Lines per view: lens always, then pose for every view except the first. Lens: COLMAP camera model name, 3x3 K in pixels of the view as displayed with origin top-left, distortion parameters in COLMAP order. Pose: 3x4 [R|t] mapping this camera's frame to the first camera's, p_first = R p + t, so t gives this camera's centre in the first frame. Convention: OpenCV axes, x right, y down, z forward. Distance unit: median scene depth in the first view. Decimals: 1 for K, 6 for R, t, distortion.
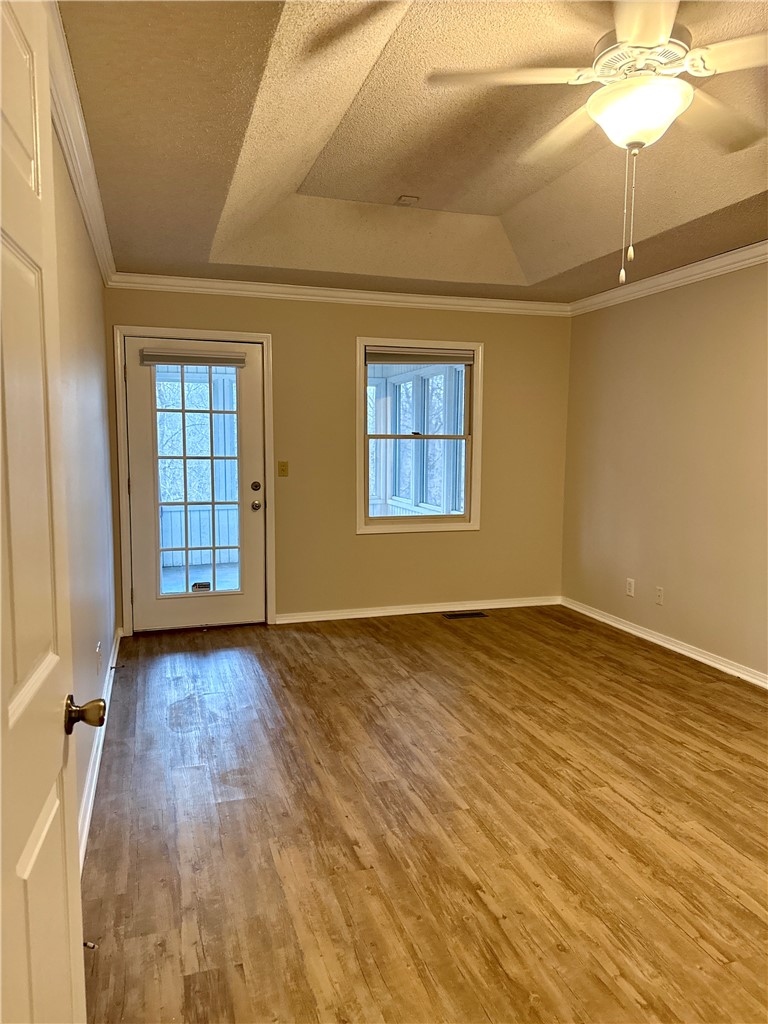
lens RADIAL K [[727.1, 0, 385.3], [0, 727.1, 513.8], [0, 0, 1]] dist [-0.000735, -0.004438]
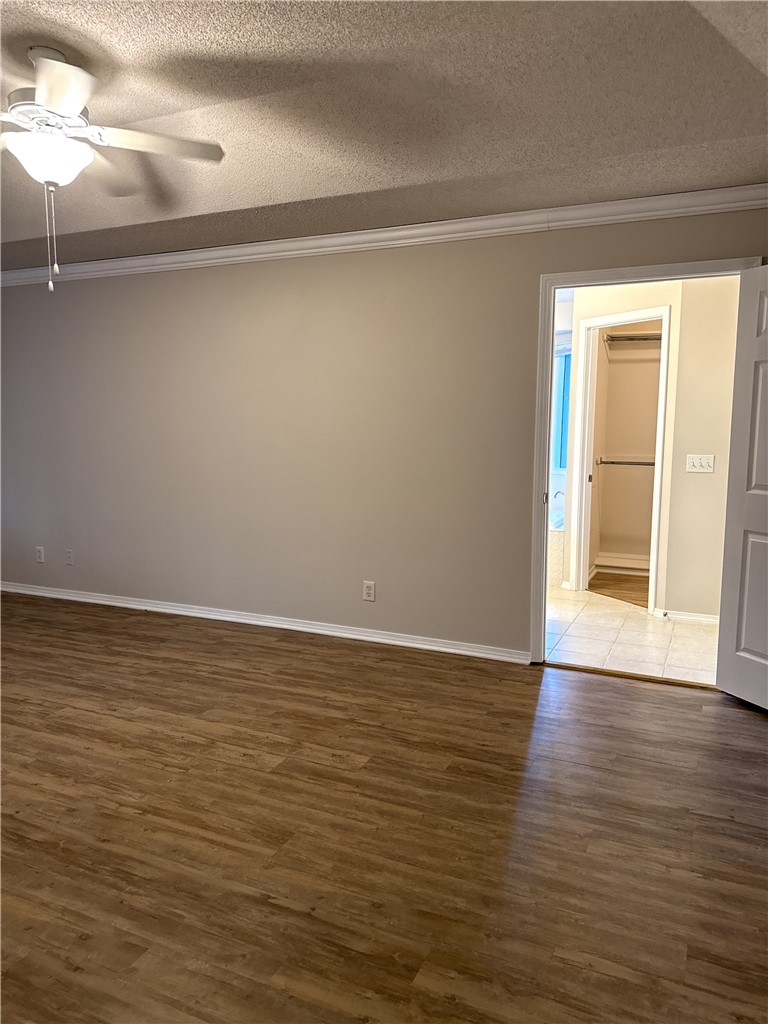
lens RADIAL K [[727.1, 0, 385.3], [0, 727.1, 513.8], [0, 0, 1]] dist [-0.000735, -0.004438]
pose [[0.673490, -0.105397, 0.731644, -0.200318], [0.083980, 0.994284, 0.065927, 0.024202], [-0.734411, 0.017042, 0.678491, -0.220891]]
